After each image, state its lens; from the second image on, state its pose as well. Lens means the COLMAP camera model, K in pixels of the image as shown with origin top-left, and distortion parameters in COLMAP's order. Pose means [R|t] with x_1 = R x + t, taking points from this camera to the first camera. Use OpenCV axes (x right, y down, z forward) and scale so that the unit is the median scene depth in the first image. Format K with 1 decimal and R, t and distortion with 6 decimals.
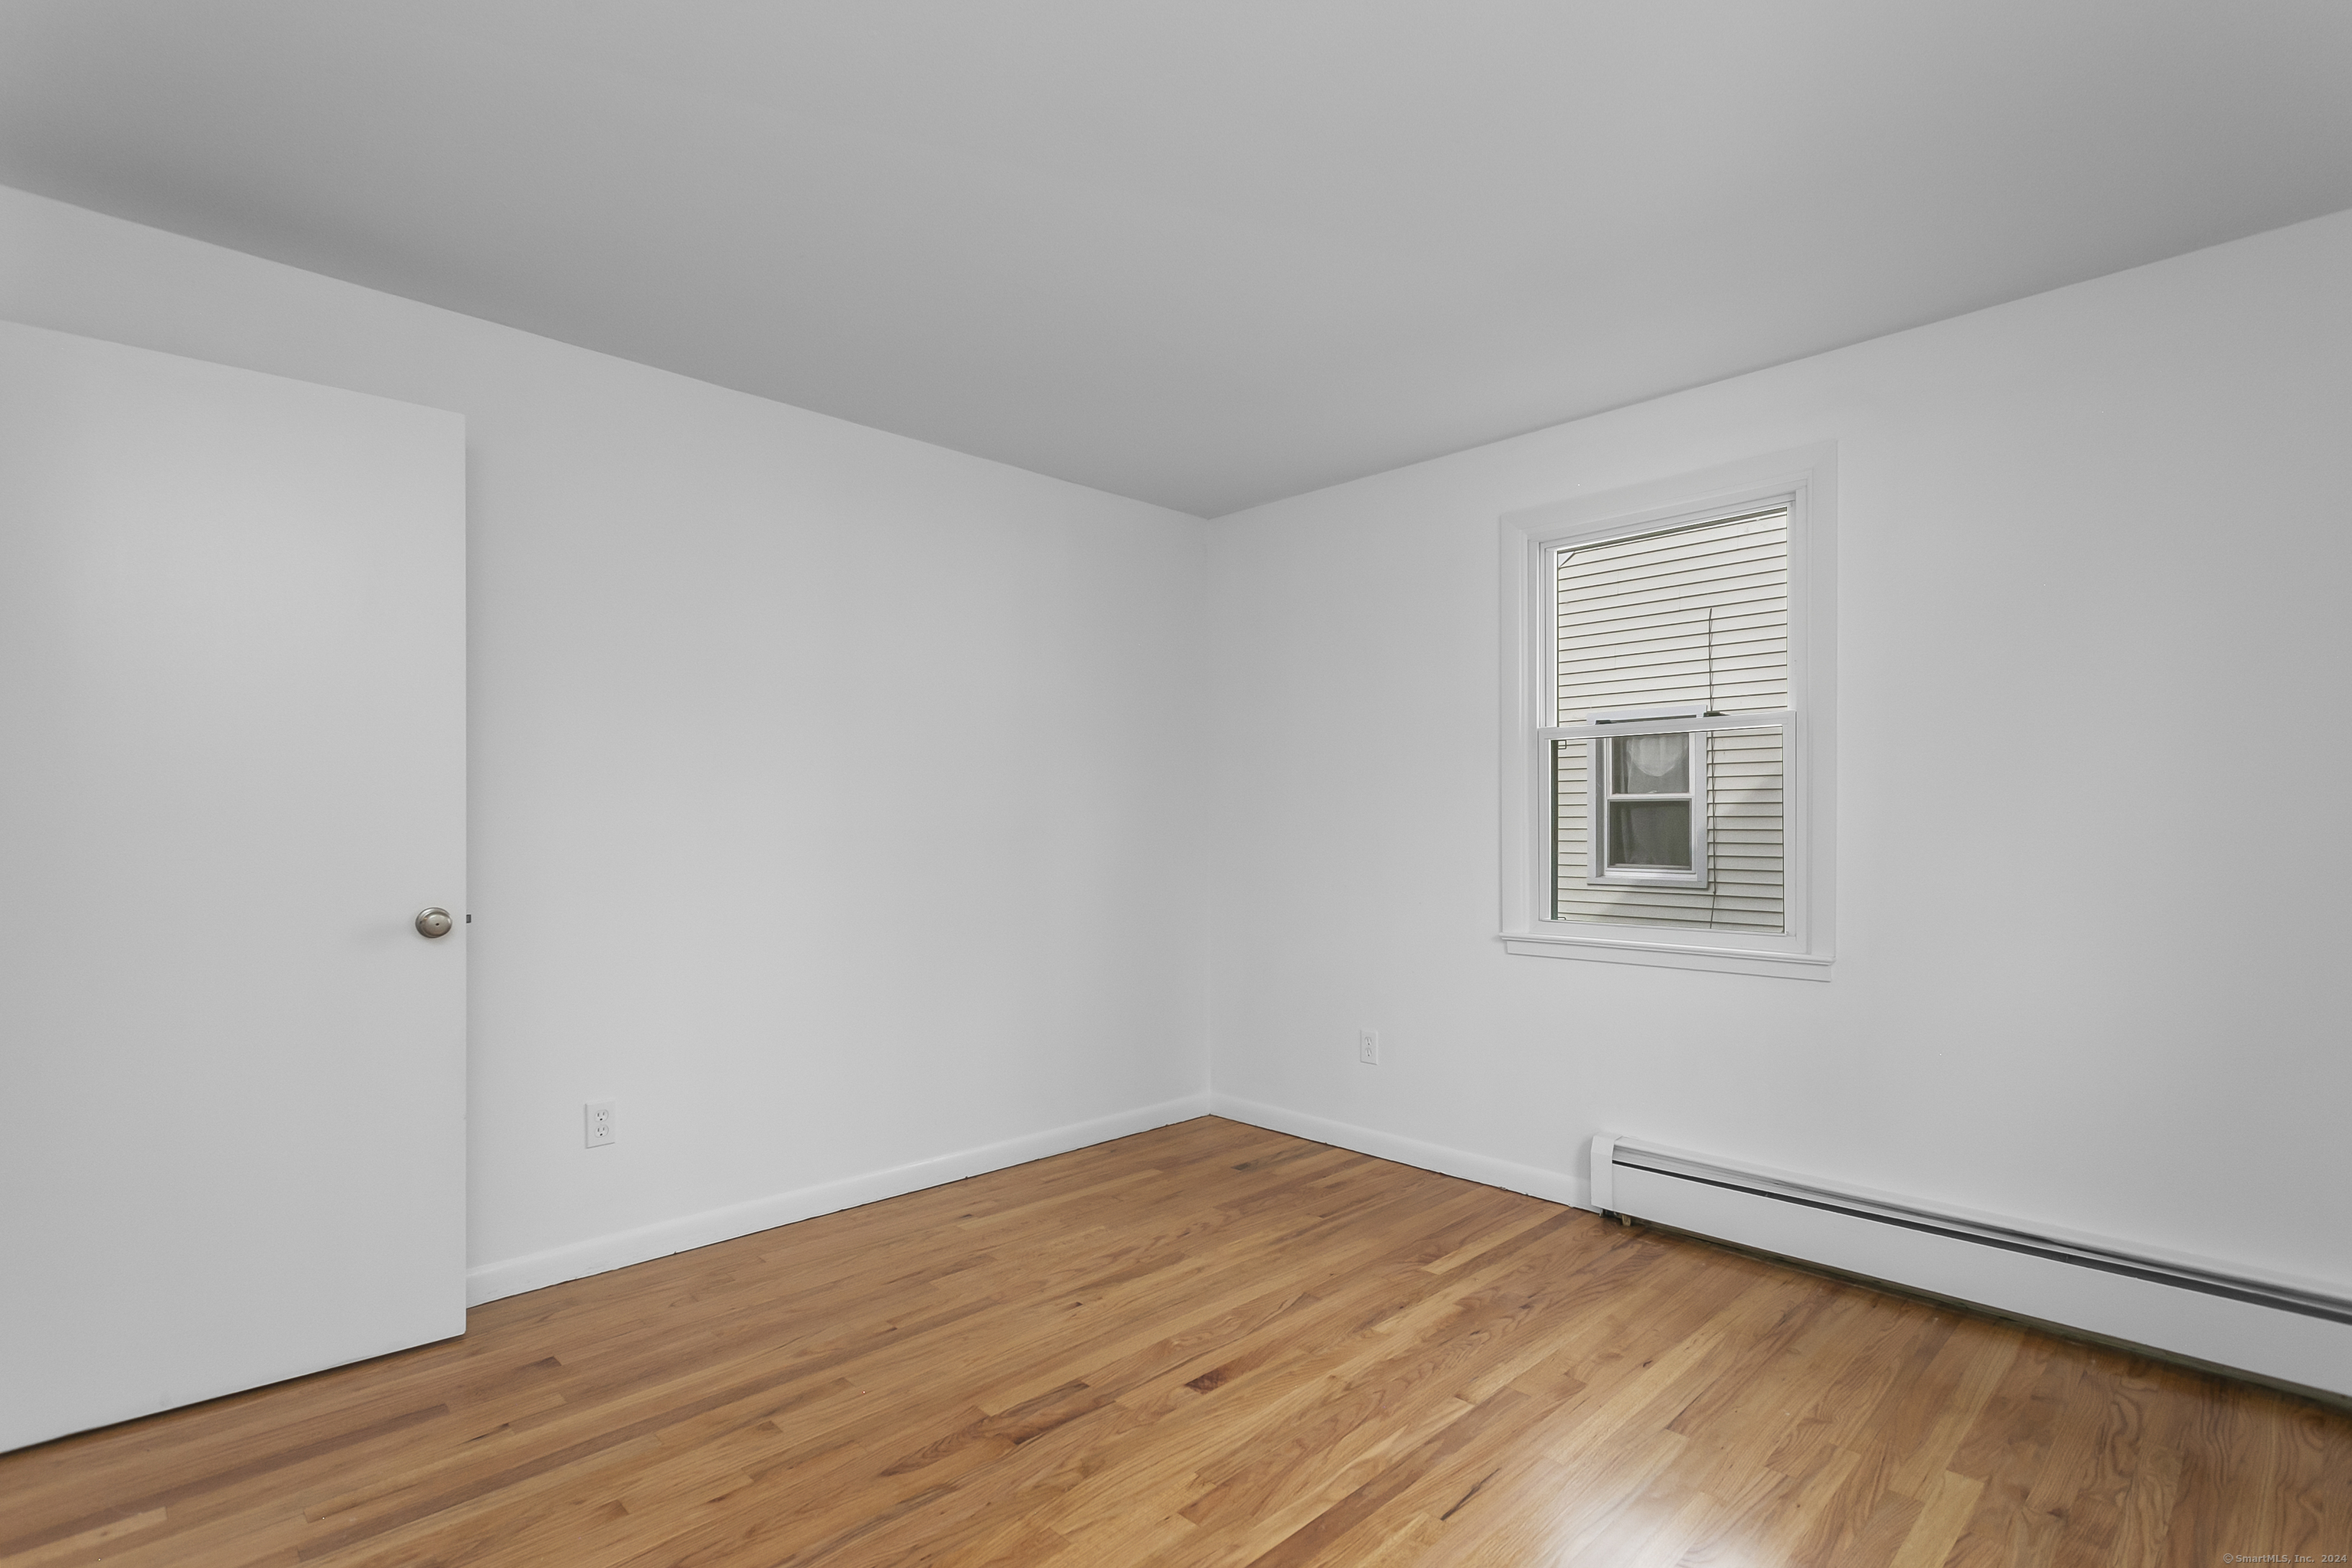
lens RADIAL K [[1116.1, 0, 1171.2], [0, 1116.1, 813.8], [0, 0, 1]] dist [0.009624, -0.000359]
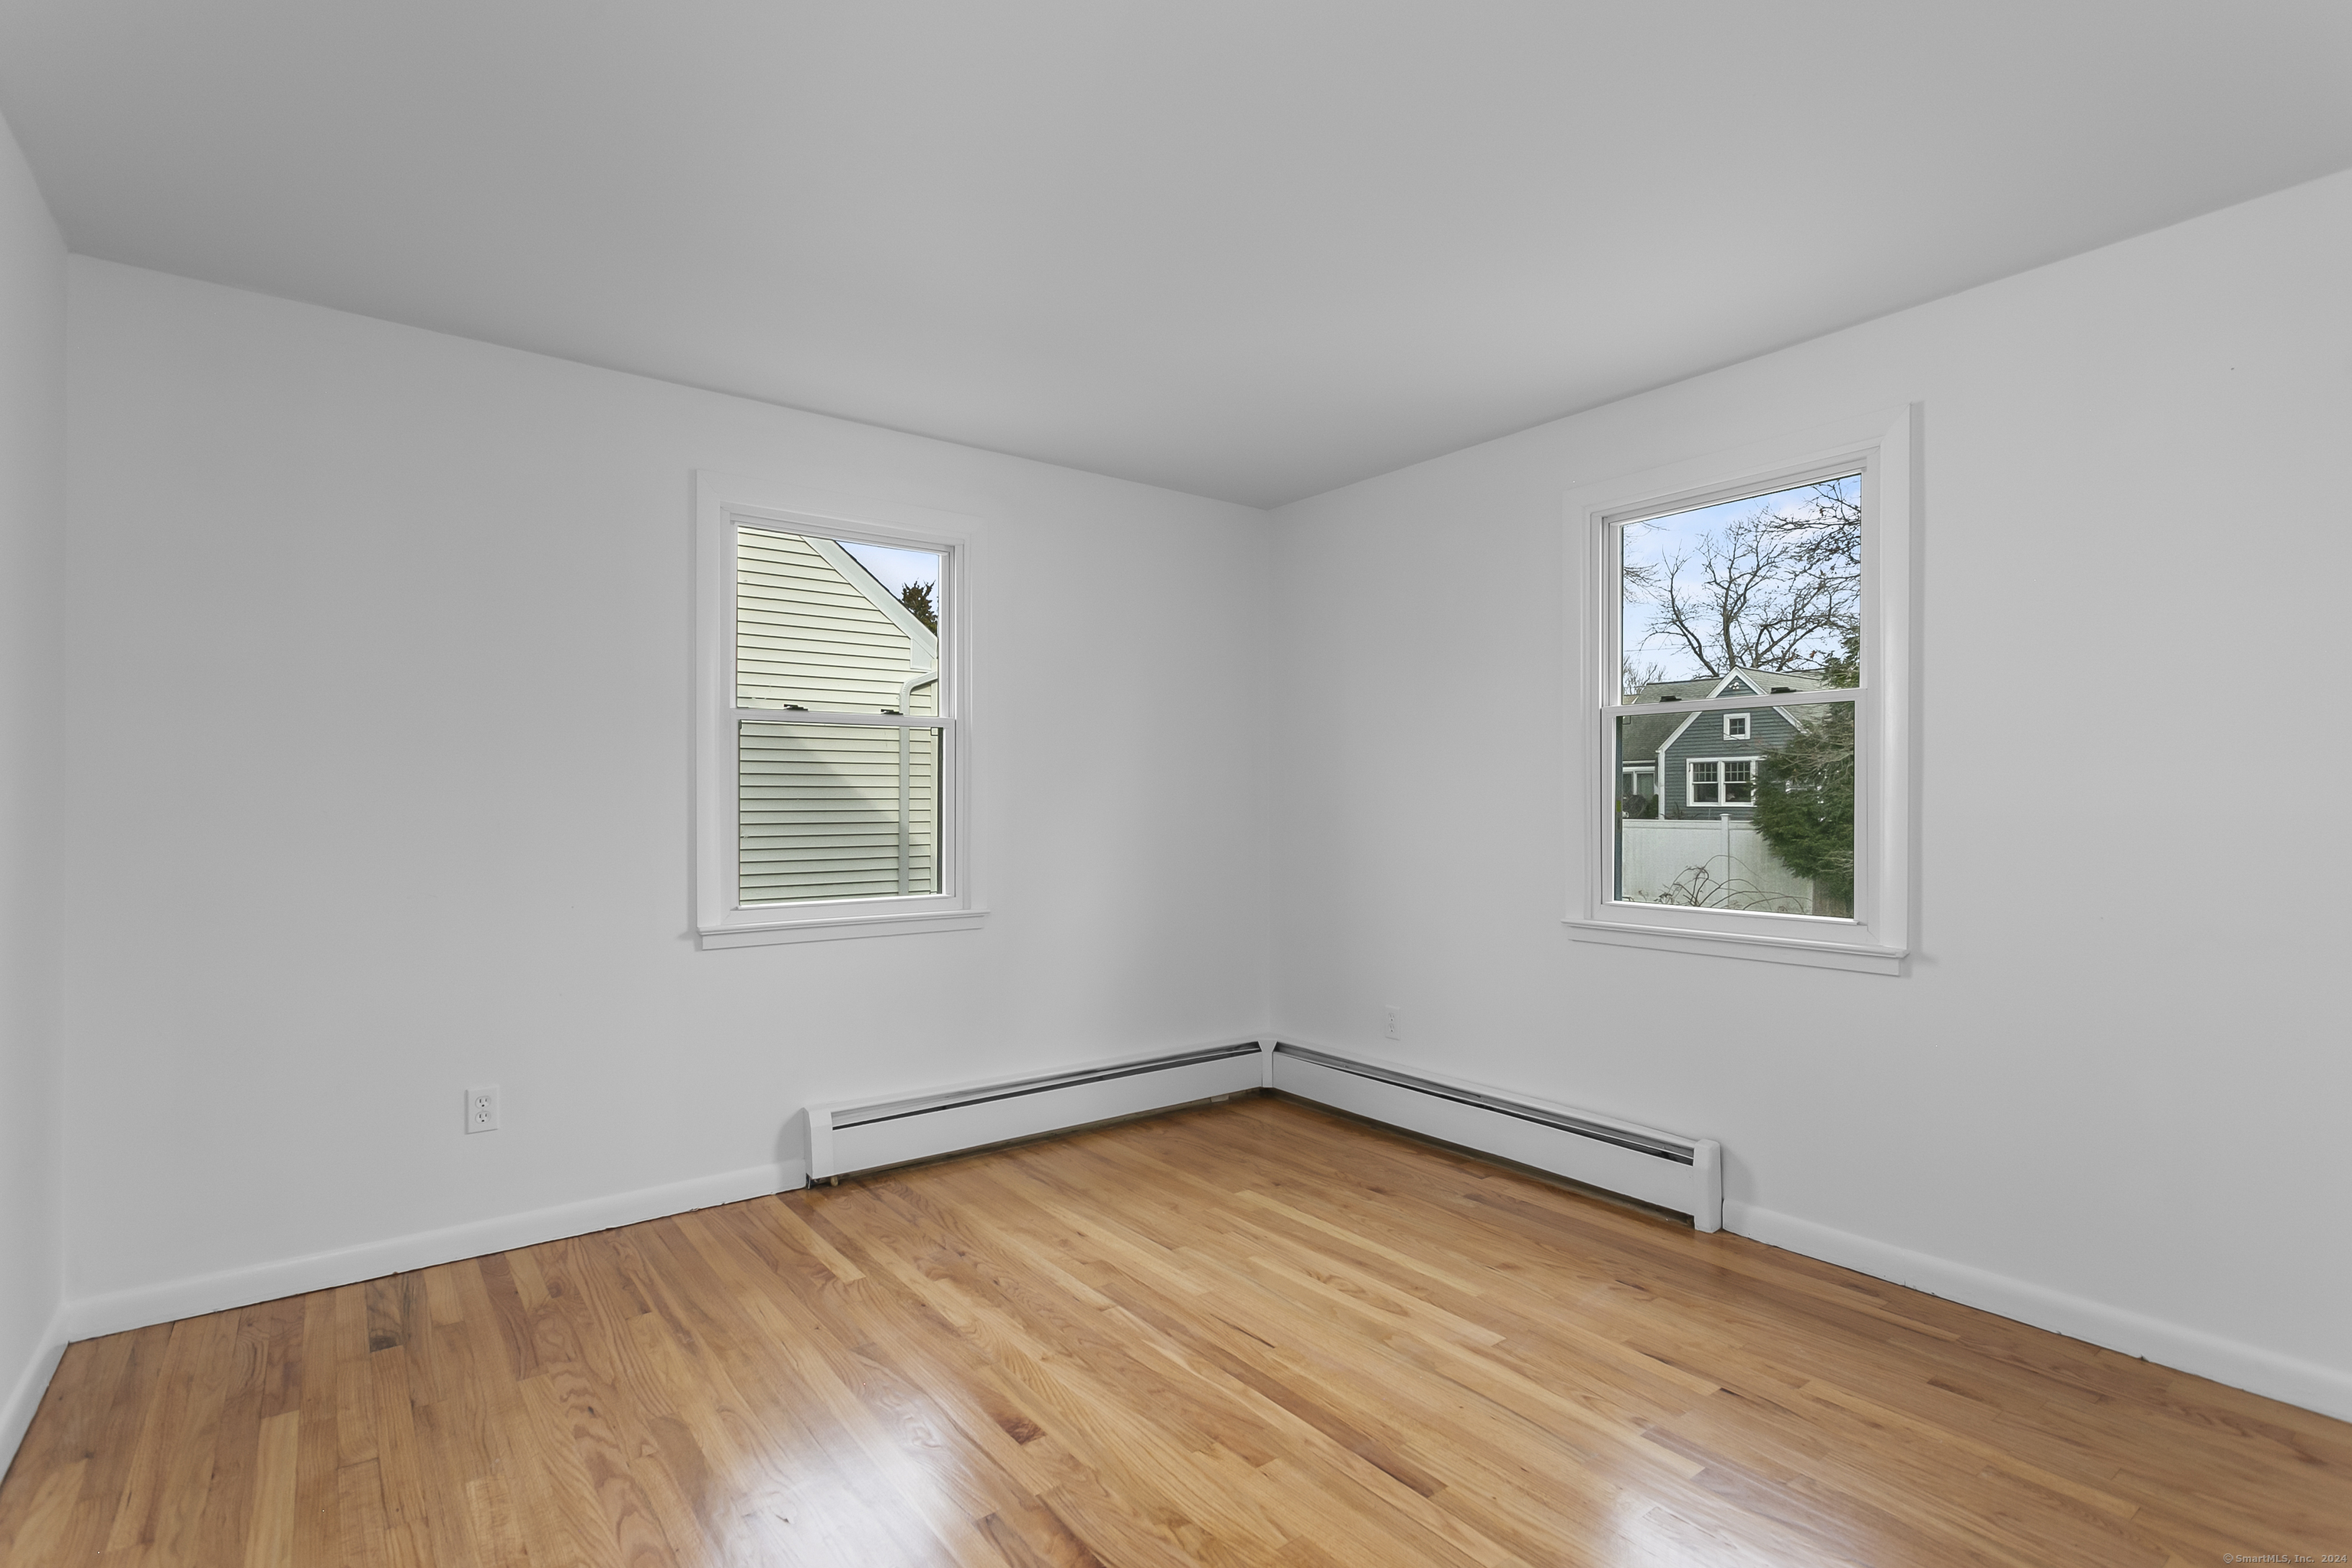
lens RADIAL K [[1116.1, 0, 1171.2], [0, 1116.1, 813.8], [0, 0, 1]] dist [0.009624, -0.000359]
pose [[0.123478, -0.005138, 0.992334, -0.718476], [-0.009647, 0.999933, 0.006378, 0.007790], [-0.992300, -0.010360, 0.123420, 0.665819]]
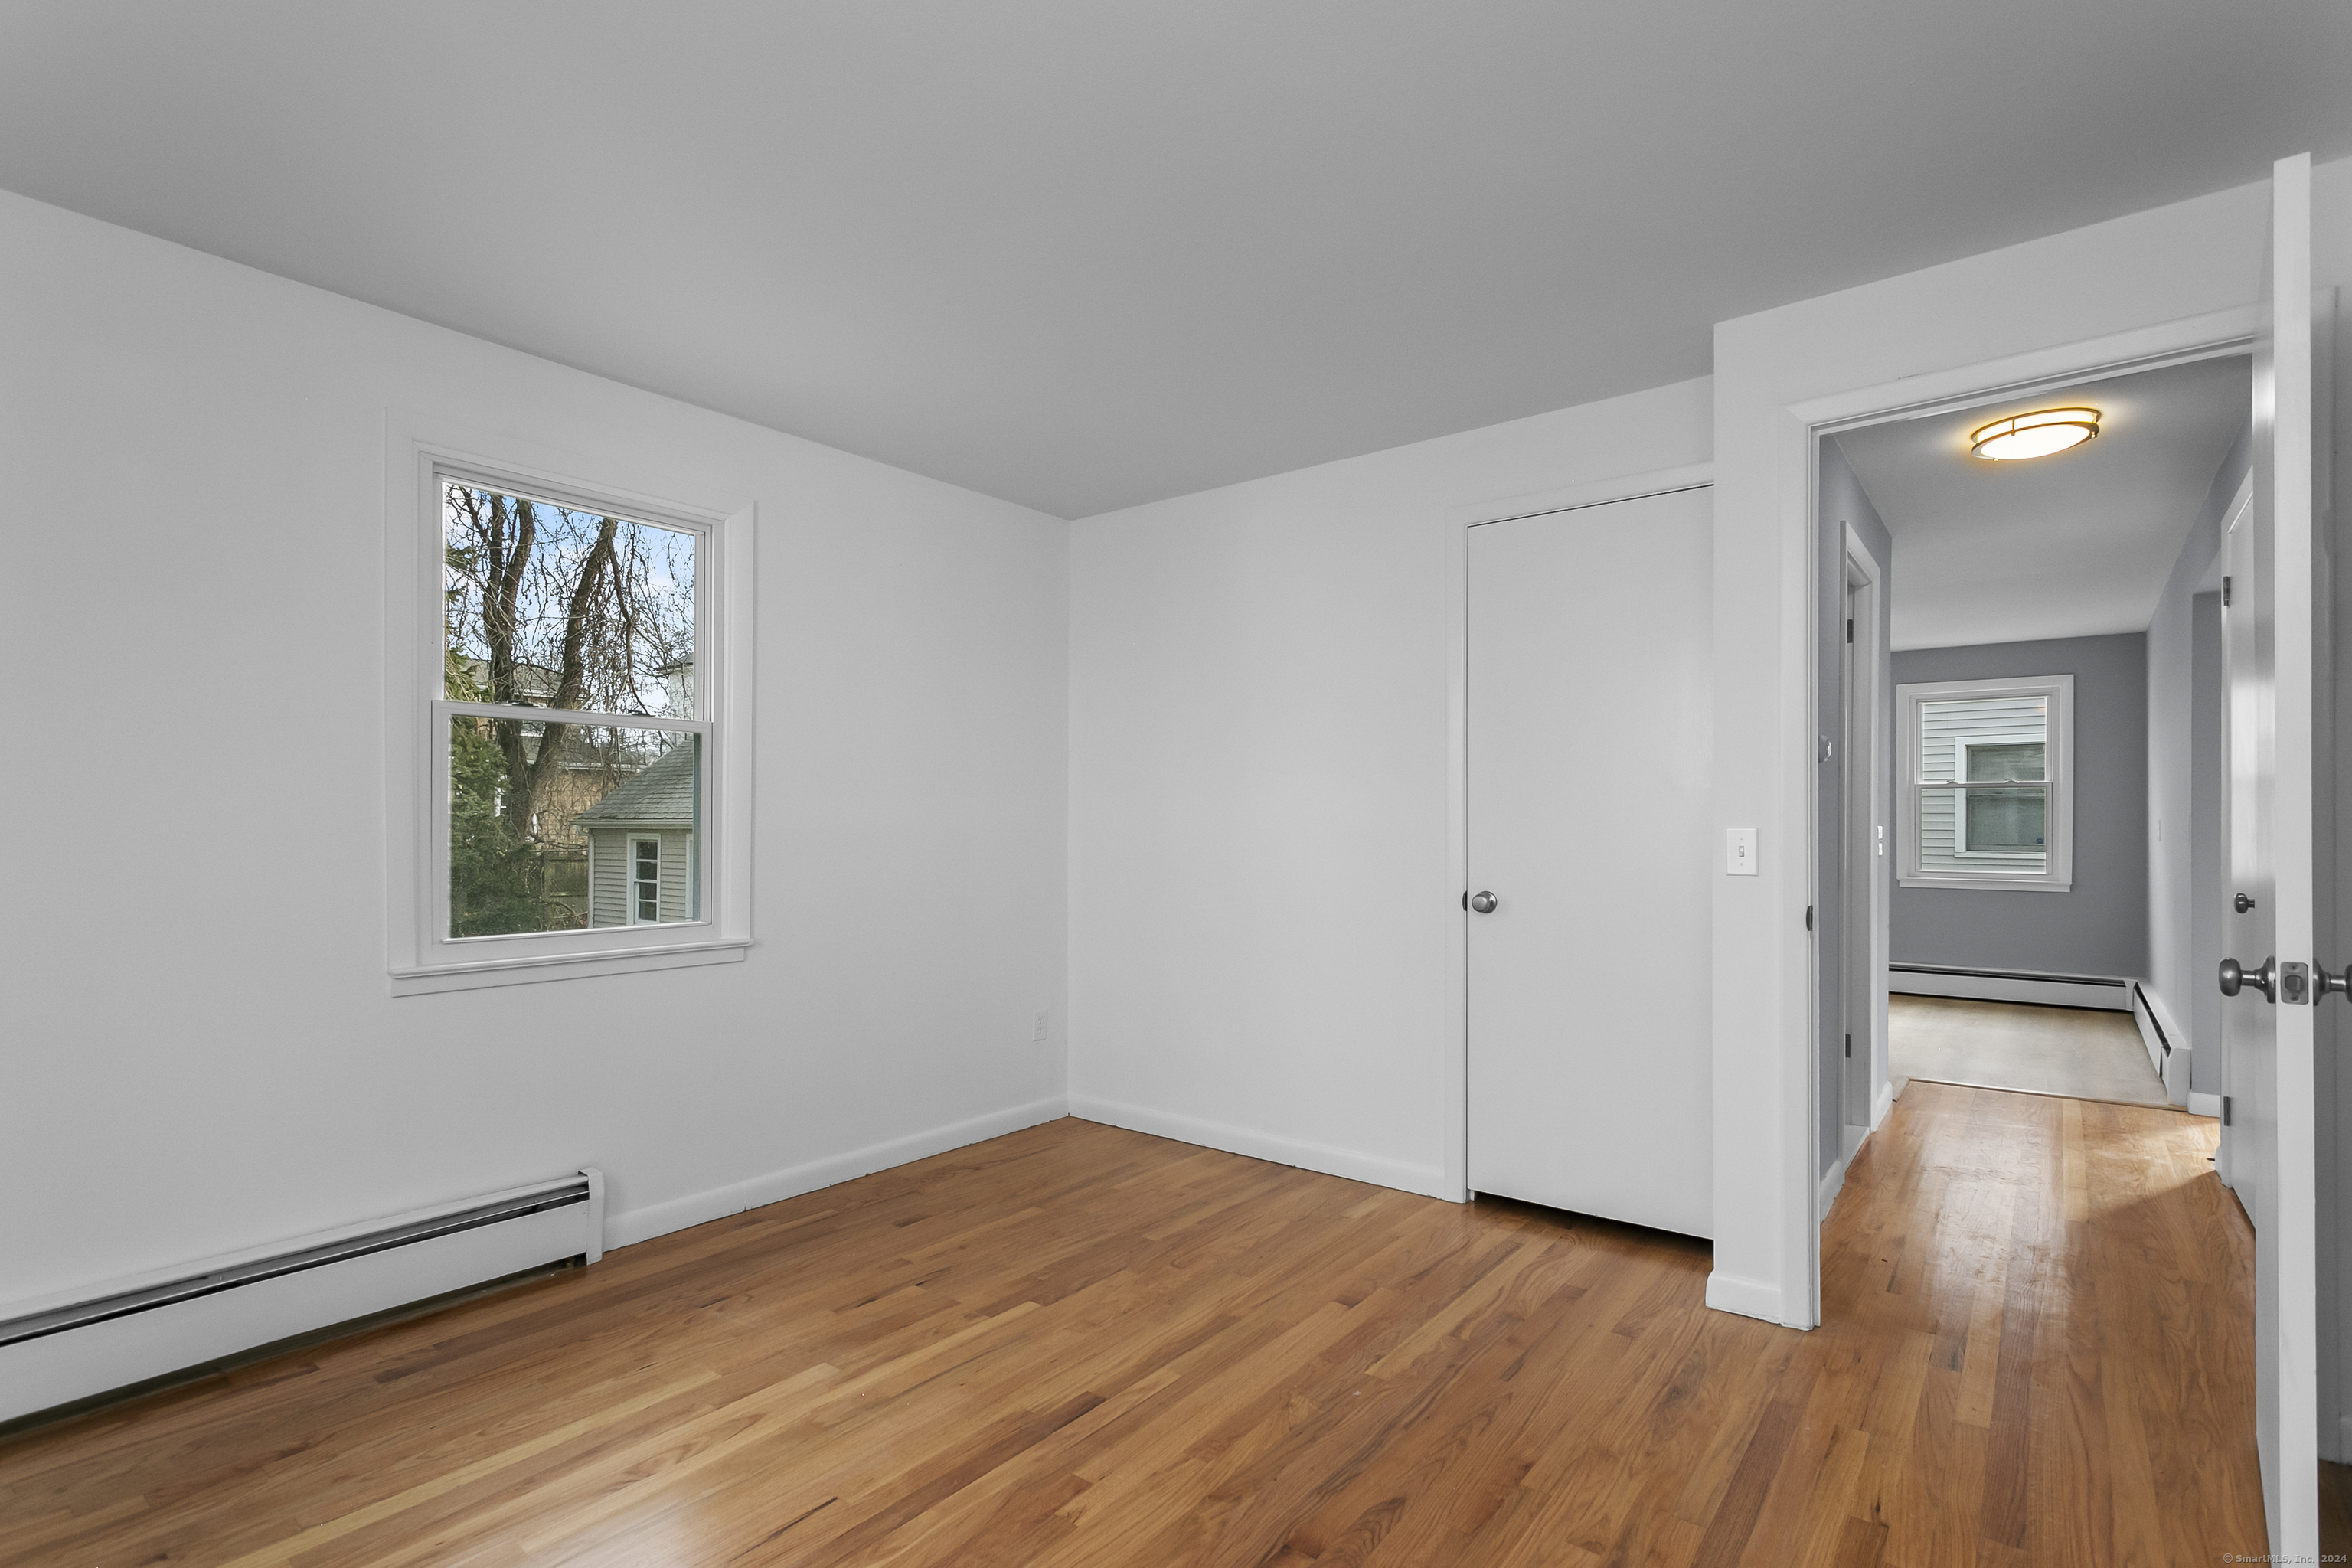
lens RADIAL K [[1116.1, 0, 1171.2], [0, 1116.1, 813.8], [0, 0, 1]] dist [0.009624, -0.000359]
pose [[-0.990740, -0.005356, -0.135669, 0.054450], [-0.002643, 0.999793, -0.020168, 0.013504], [0.135749, -0.019623, -0.990549, 1.432003]]
